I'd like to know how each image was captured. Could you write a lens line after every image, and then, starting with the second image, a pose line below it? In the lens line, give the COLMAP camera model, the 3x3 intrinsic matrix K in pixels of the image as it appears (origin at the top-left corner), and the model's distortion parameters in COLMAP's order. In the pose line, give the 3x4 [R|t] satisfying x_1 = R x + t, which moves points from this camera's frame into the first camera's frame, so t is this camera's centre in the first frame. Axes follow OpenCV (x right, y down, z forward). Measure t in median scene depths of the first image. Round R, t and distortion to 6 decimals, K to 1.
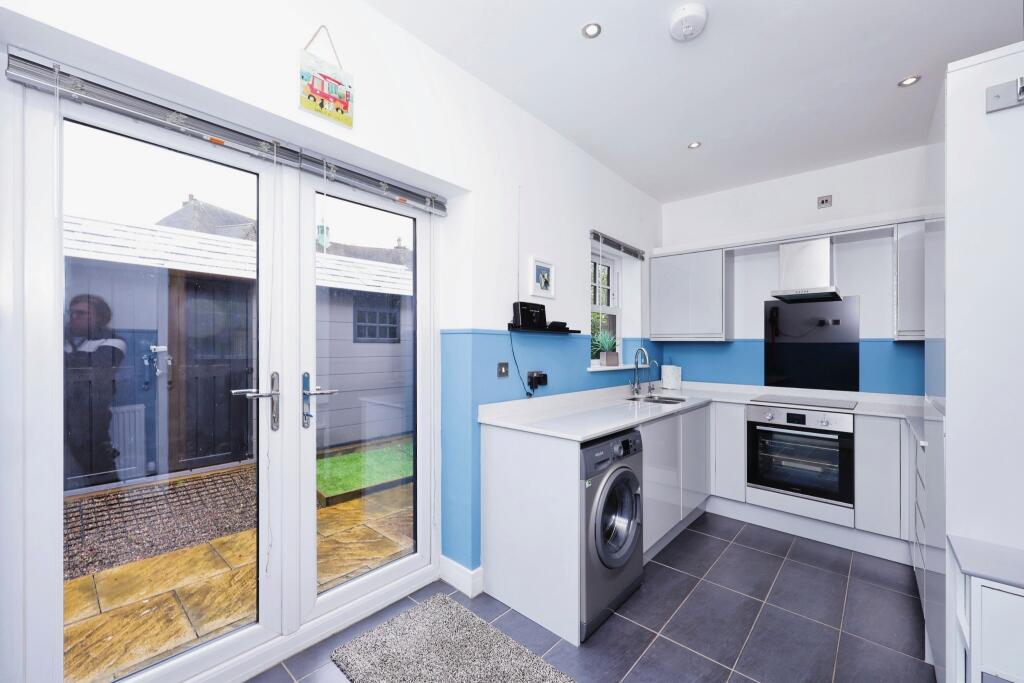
lens RADIAL K [[412.0, 0, 508.9], [0, 412.0, 343.2], [0, 0, 1]] dist [0.000672, 0.000090]
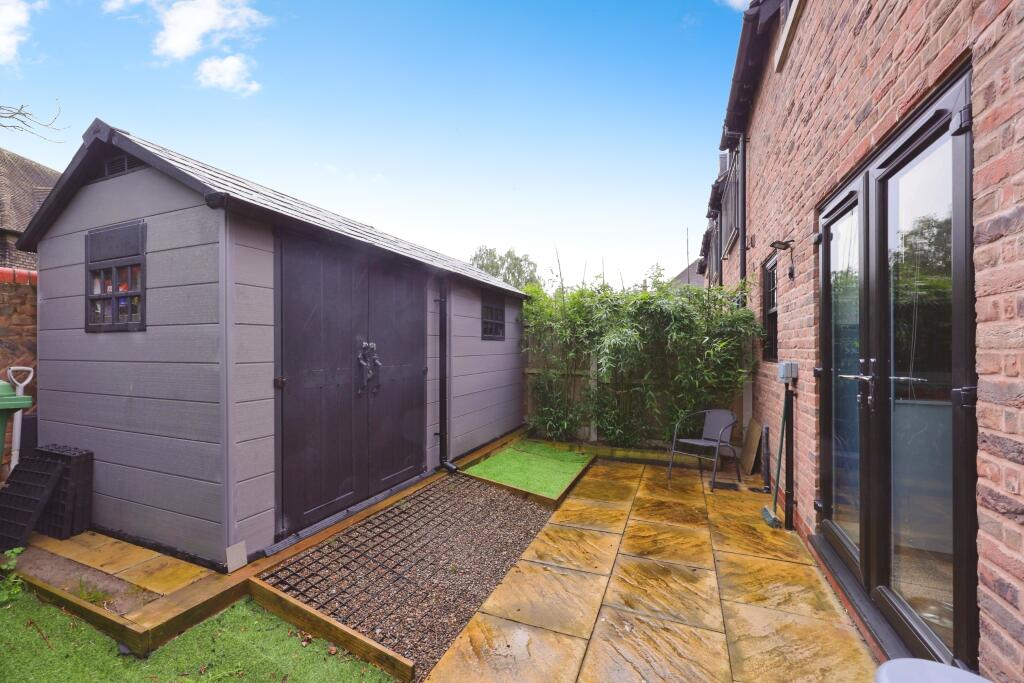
lens RADIAL K [[412.0, 0, 505.9], [0, 412.0, 343.8], [0, 0, 1]] dist [0.000672, 0.000090]
pose [[0.944926, -0.003942, 0.327261, -0.331699], [0.004629, 0.999988, -0.001320, 0.005021], [-0.327252, 0.002762, 0.944933, 0.051939]]
